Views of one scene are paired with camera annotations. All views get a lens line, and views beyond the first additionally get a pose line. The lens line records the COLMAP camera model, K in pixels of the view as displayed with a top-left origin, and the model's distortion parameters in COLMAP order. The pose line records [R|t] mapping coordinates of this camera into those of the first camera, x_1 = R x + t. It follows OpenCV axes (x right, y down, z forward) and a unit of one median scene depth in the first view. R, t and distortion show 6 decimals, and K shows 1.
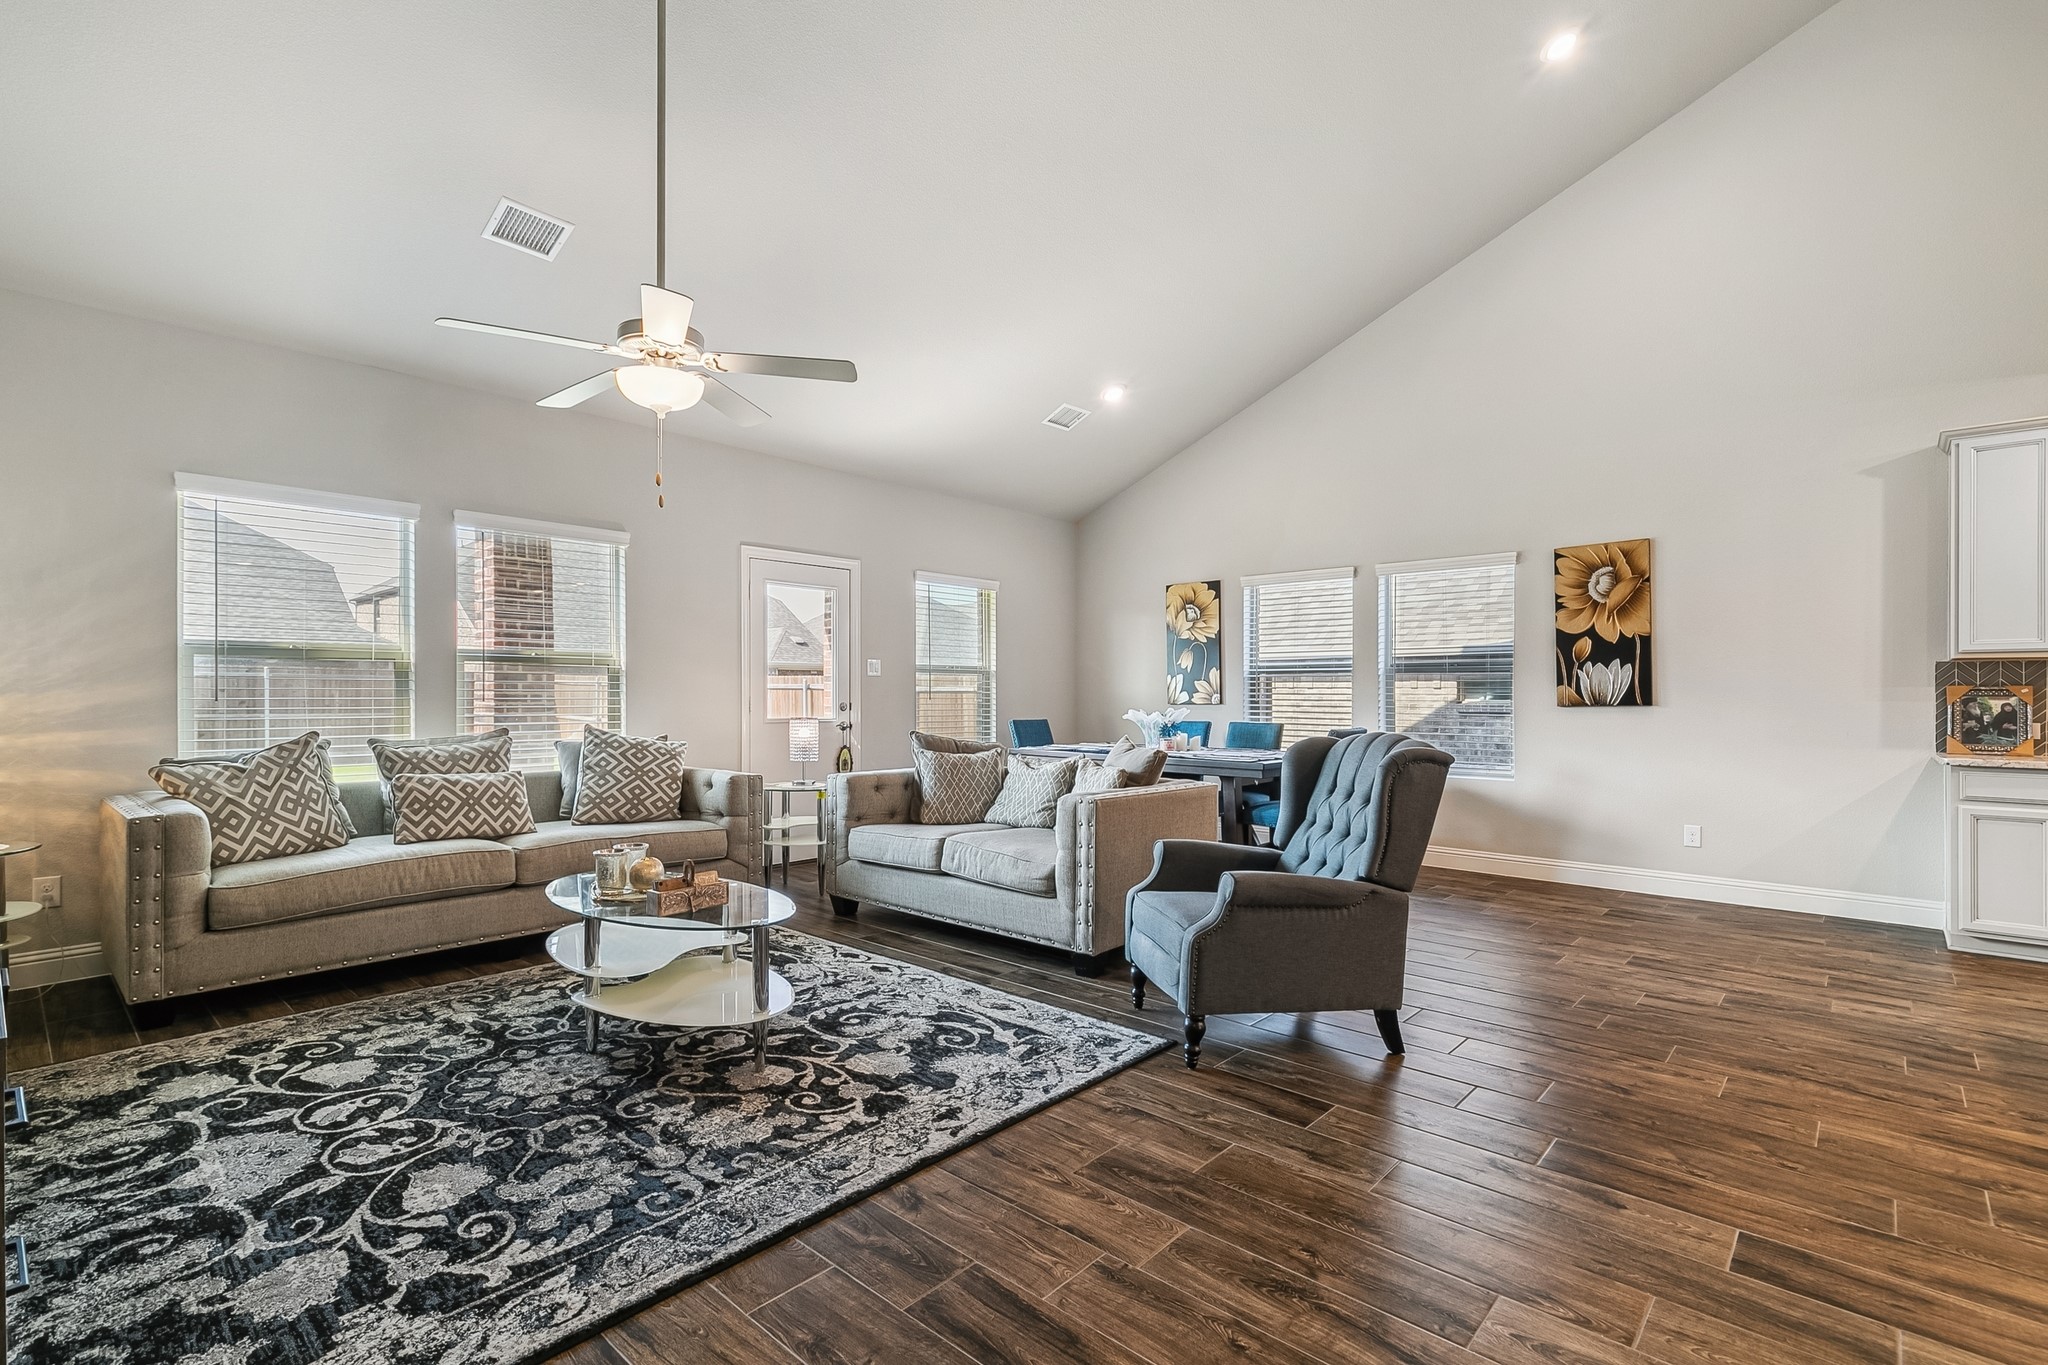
lens RADIAL K [[942.1, 0, 1019.7], [0, 942.1, 695.1], [0, 0, 1]] dist [0.007306, -0.000824]
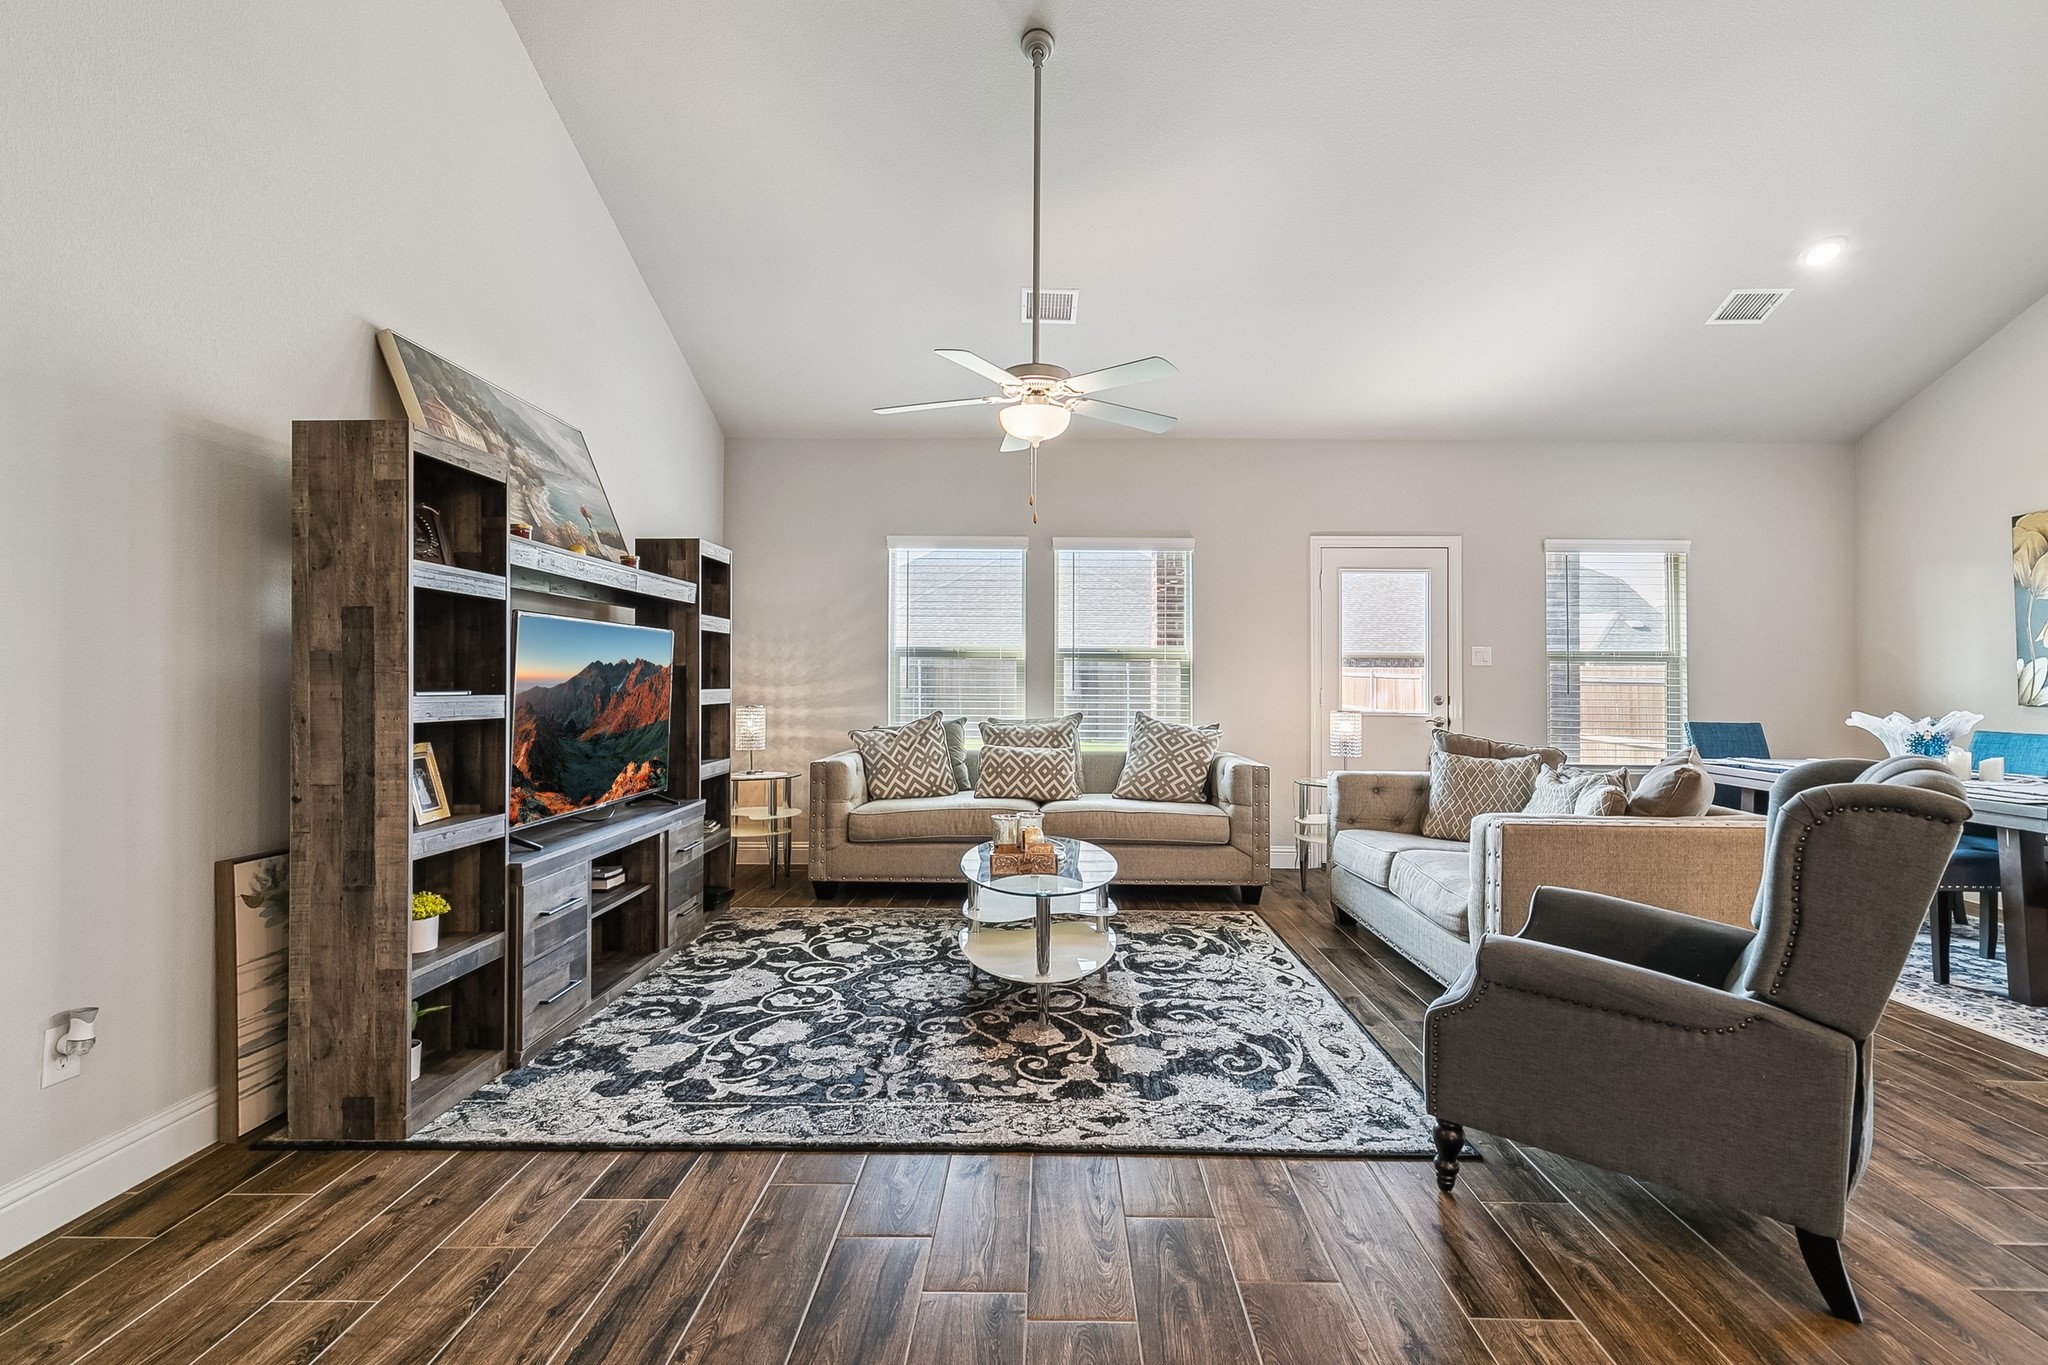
lens RADIAL K [[945.3, 0, 1043.0], [0, 945.3, 668.8], [0, 0, 1]] dist [0.009634, -0.001859]
pose [[0.666702, -0.008455, -0.745276, 0.480960], [-0.006349, 0.999835, -0.017022, -0.000201], [0.745297, 0.016080, 0.666538, 0.234619]]
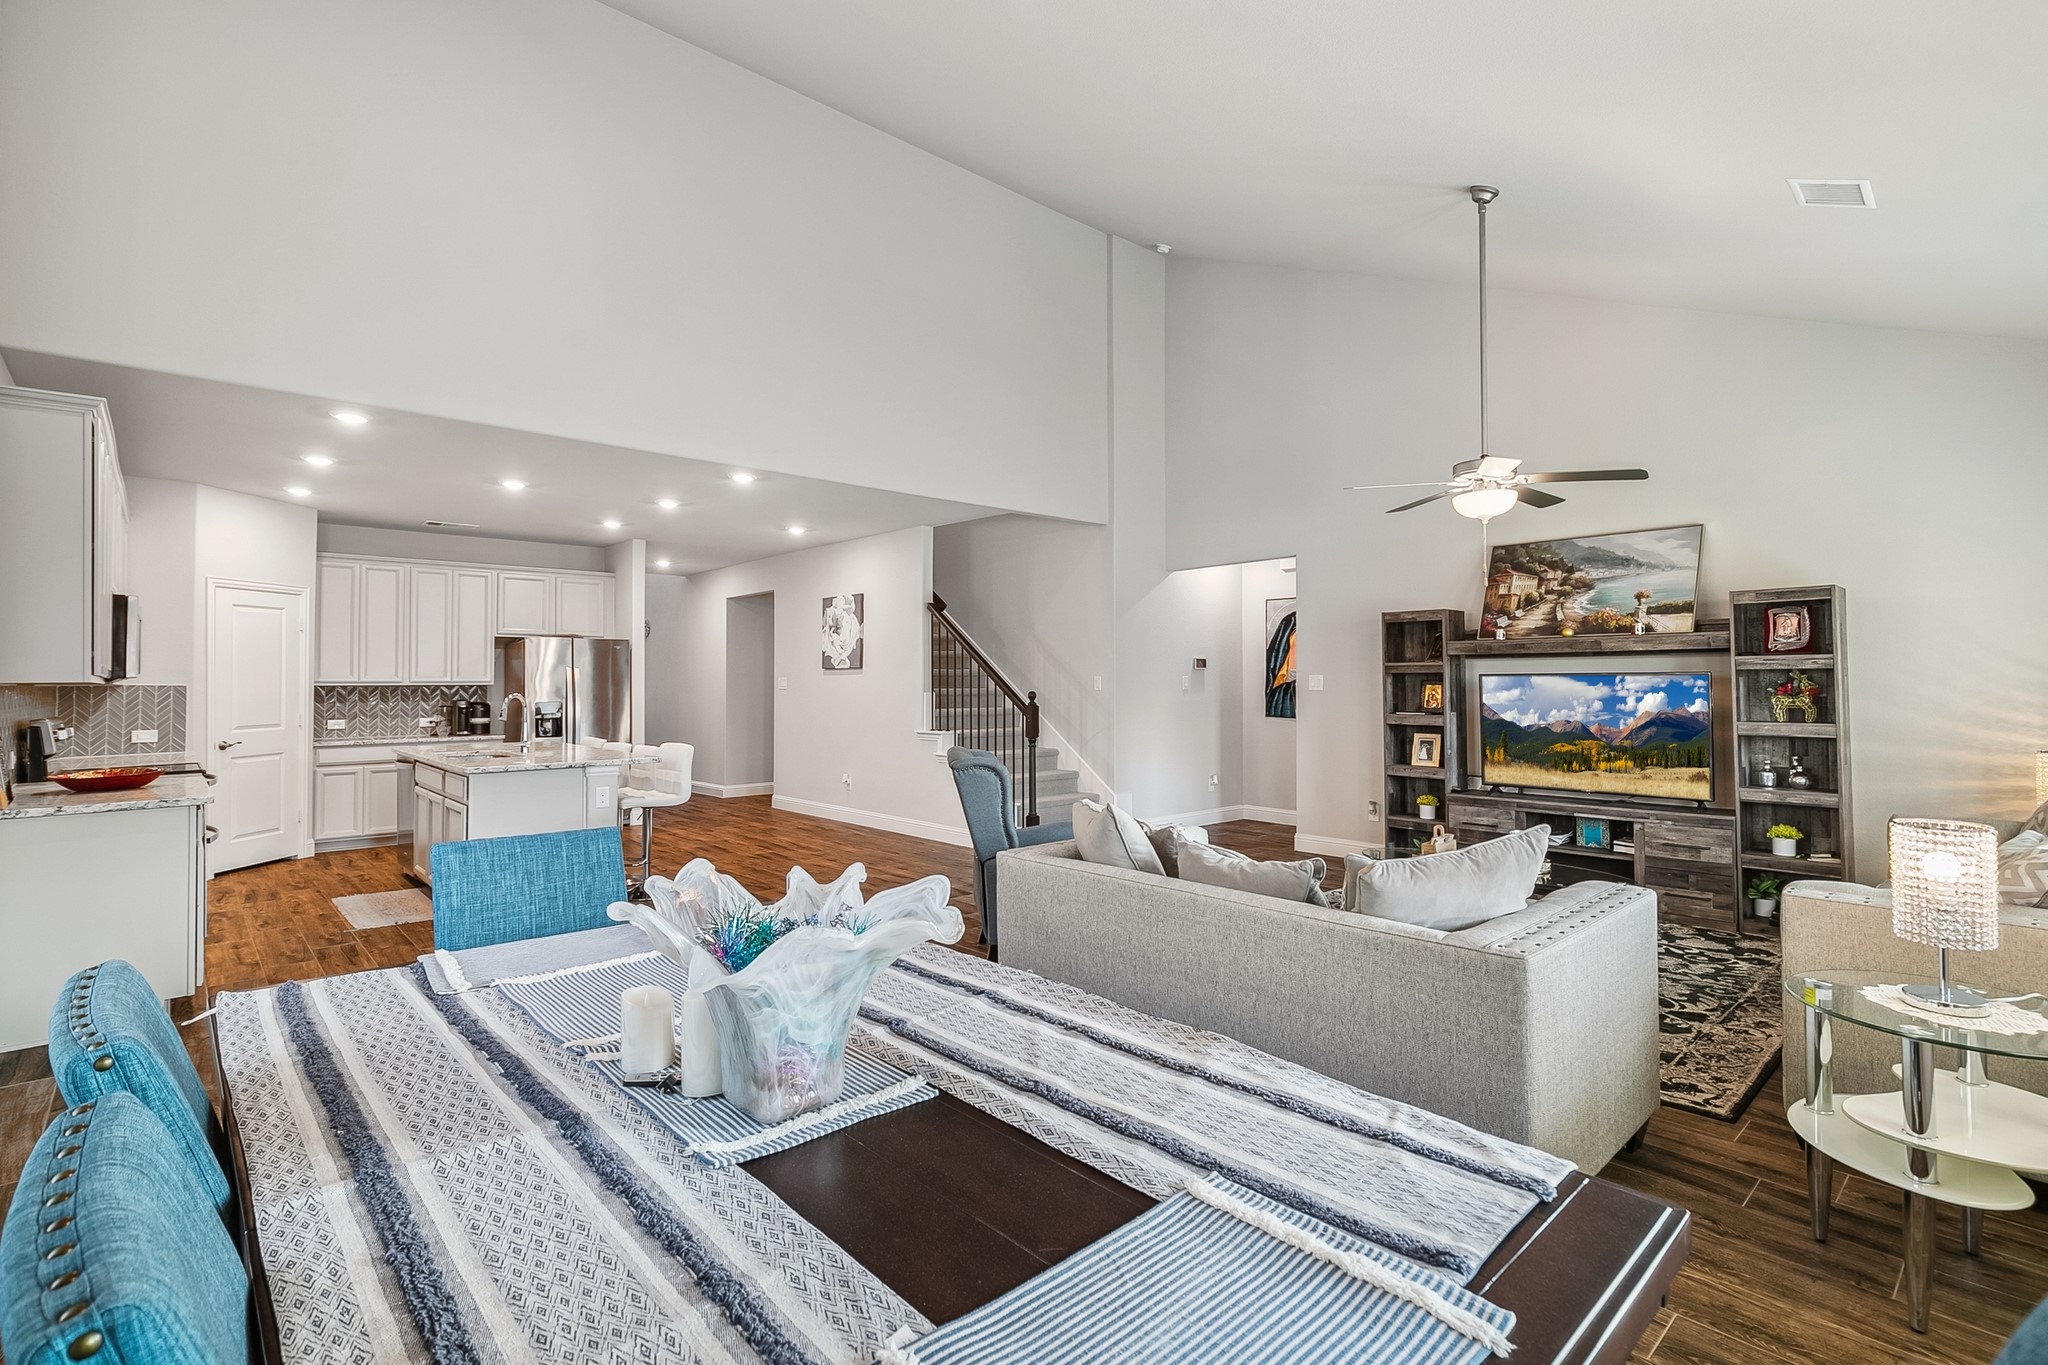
lens RADIAL K [[940.3, 0, 1027.7], [0, 940.3, 662.6], [0, 0, 1]] dist [0.002375, -0.000153]
pose [[-0.995748, 0.001204, 0.092108, 0.167314], [-0.000551, 0.999819, -0.019021, -0.057434], [-0.092115, -0.018991, -0.995567, 2.417421]]
